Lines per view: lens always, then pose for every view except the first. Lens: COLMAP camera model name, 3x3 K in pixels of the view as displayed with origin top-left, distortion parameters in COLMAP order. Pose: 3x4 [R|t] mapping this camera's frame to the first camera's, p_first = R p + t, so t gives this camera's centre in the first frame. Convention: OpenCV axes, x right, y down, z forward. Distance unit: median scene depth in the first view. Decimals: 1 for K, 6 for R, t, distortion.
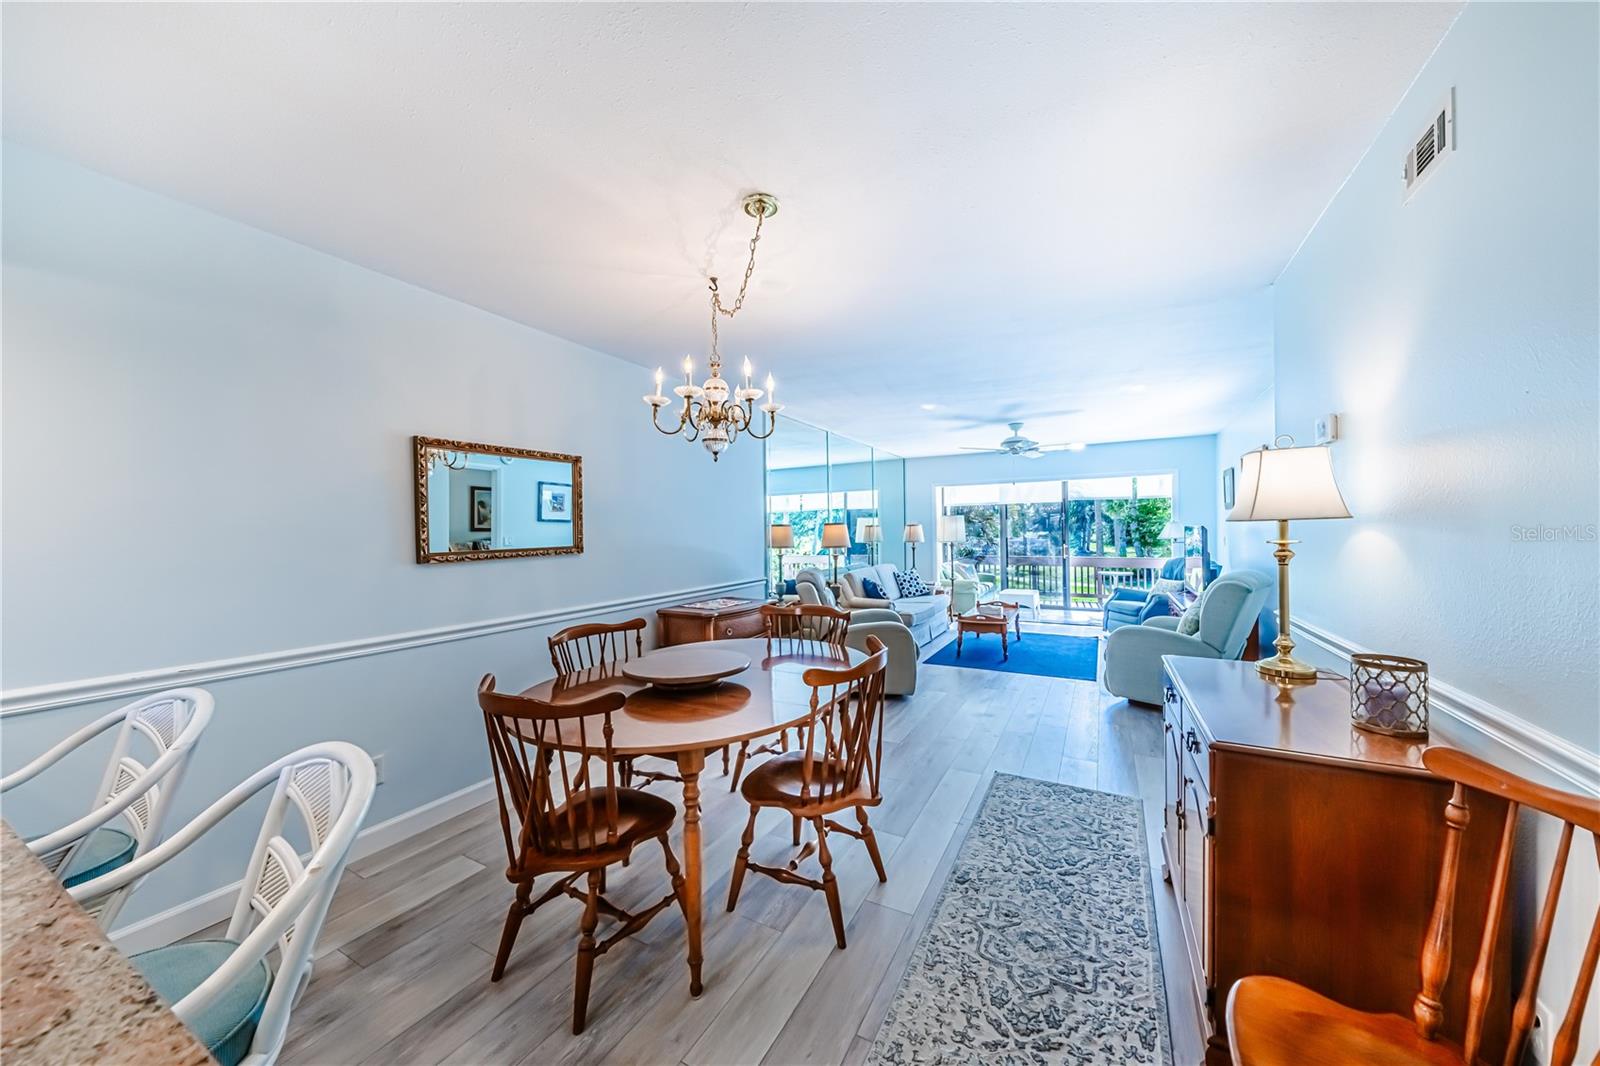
lens RADIAL K [[546.1, 0, 800.0], [0, 546.1, 533.0], [0, 0, 1]] dist [0.001965, 0.000042]
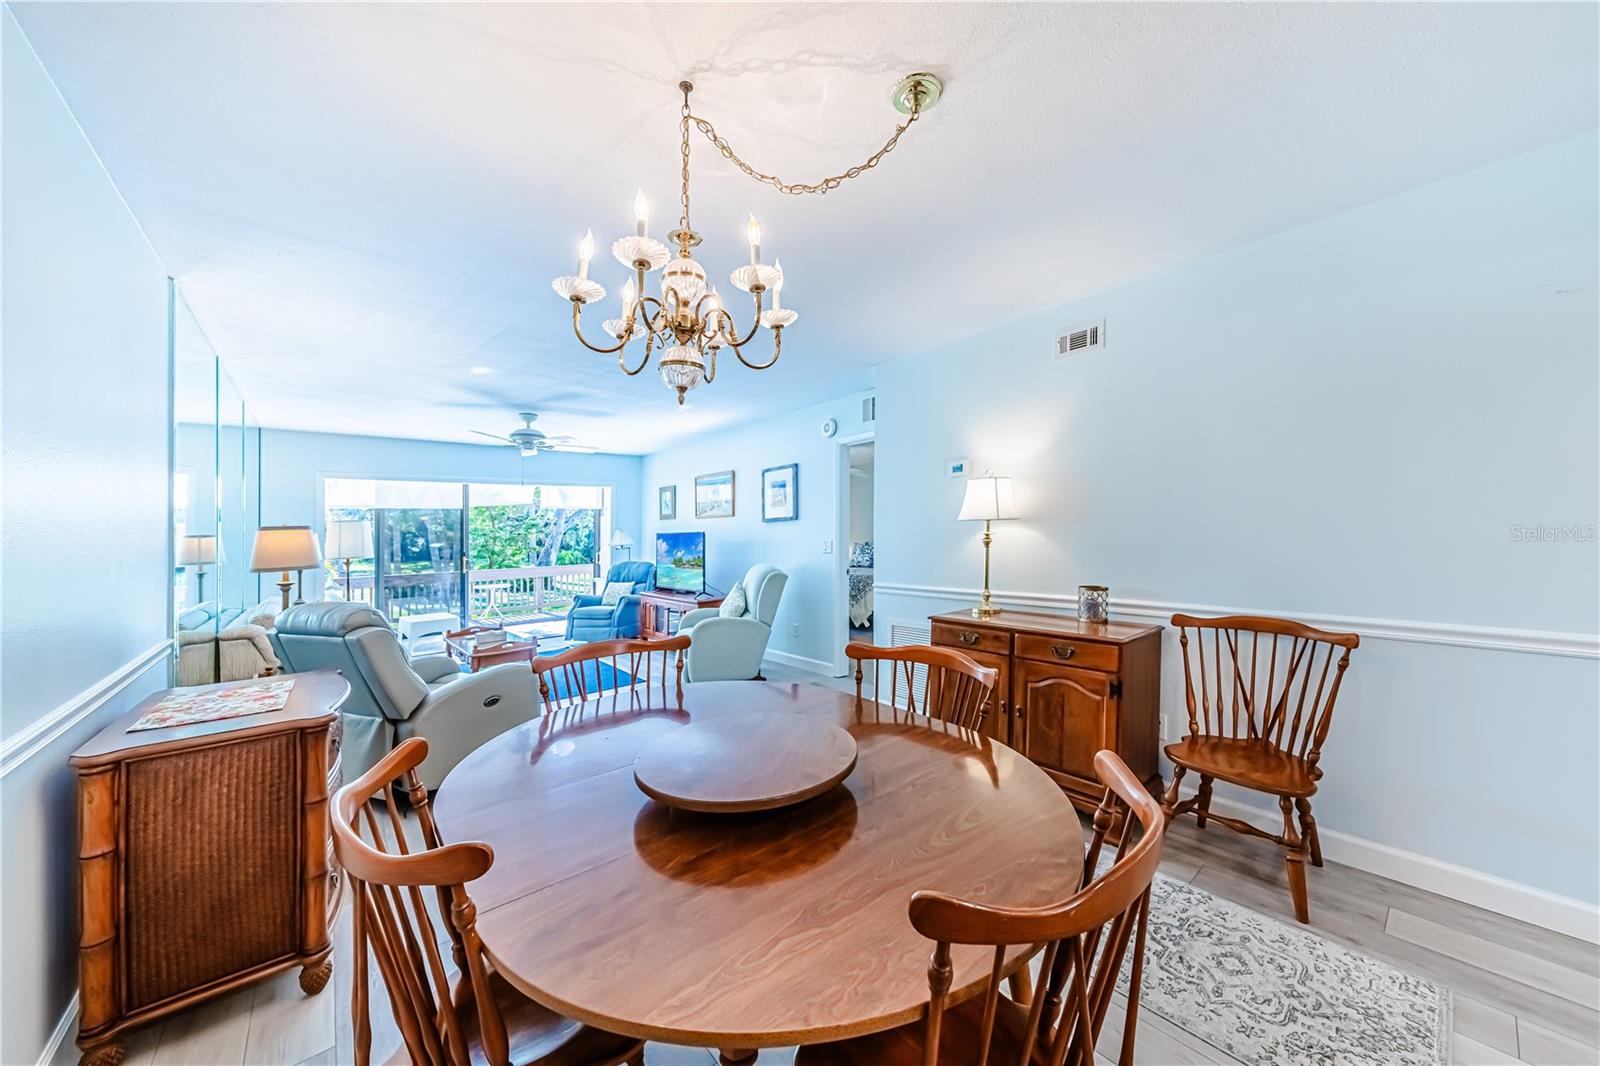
lens RADIAL K [[562.6, 0, 803.4], [0, 562.6, 526.6], [0, 0, 1]] dist [0.001208, -0.000015]
pose [[0.363073, 0.012715, 0.931674, -0.220750], [0.021454, 0.999528, -0.022001, 0.005395], [-0.931514, 0.027976, 0.362629, 0.222752]]
